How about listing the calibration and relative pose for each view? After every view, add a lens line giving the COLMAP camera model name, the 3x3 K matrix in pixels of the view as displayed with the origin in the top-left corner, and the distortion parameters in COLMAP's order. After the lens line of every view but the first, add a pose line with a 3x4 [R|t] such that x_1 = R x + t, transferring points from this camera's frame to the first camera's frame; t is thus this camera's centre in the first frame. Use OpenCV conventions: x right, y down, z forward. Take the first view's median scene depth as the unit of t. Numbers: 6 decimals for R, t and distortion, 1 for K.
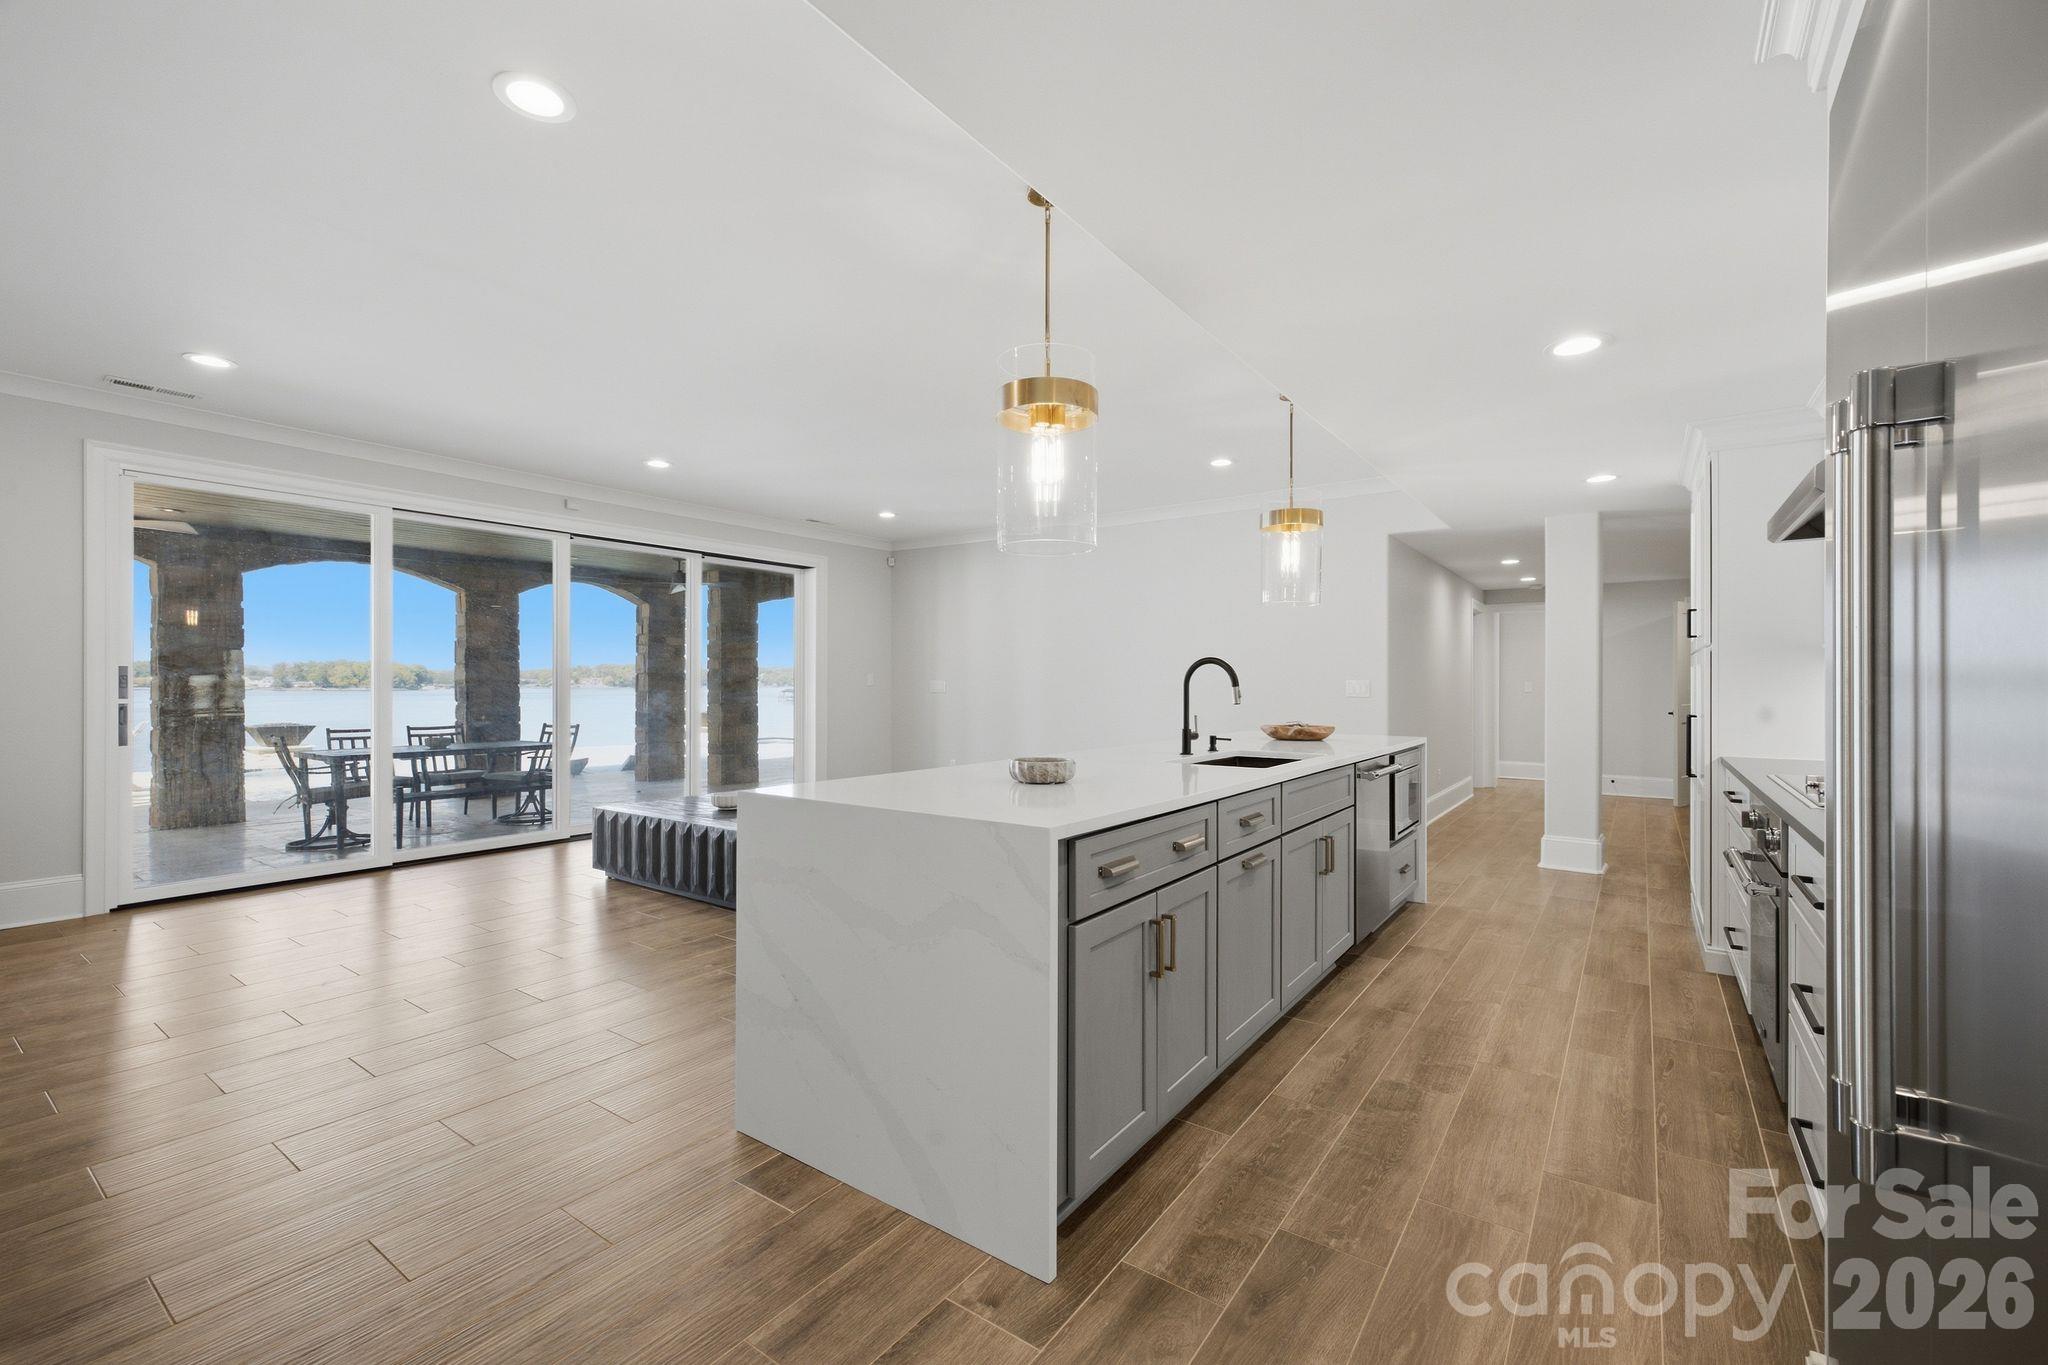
lens RADIAL K [[856.6, 0, 1037.1], [0, 856.6, 688.4], [0, 0, 1]] dist [-0.000907, 0.000194]
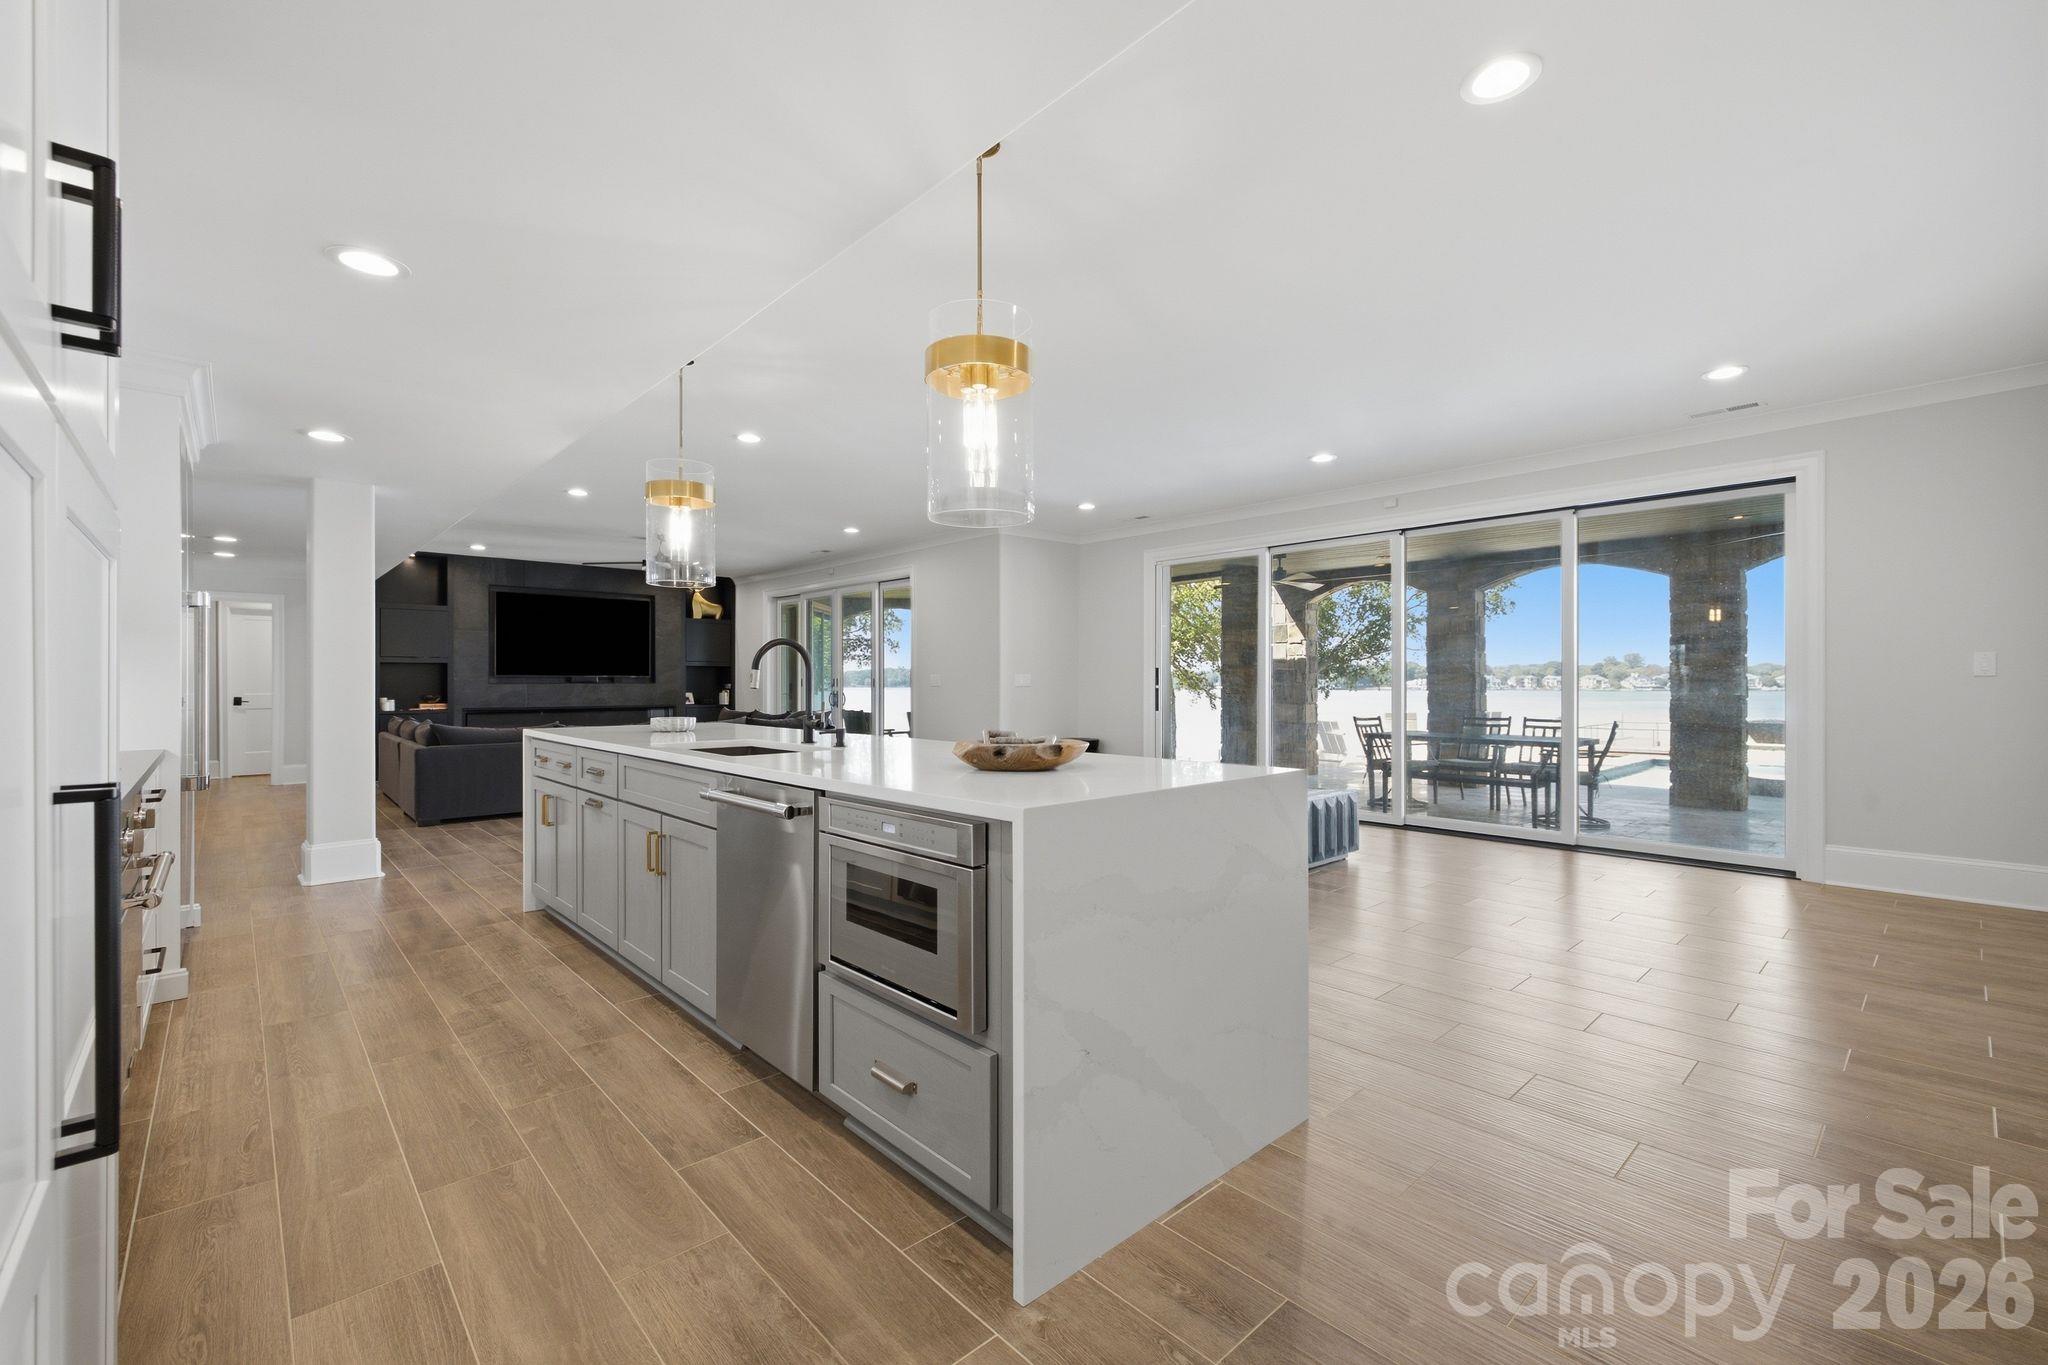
lens RADIAL K [[856.6, 0, 1037.1], [0, 856.6, 688.4], [0, 0, 1]] dist [-0.000907, 0.000194]
pose [[-0.198813, 0.007913, -0.980005, 0.910592], [-0.006893, 0.999931, 0.009472, 0.002659], [0.980013, 0.008638, -0.198745, 1.244255]]
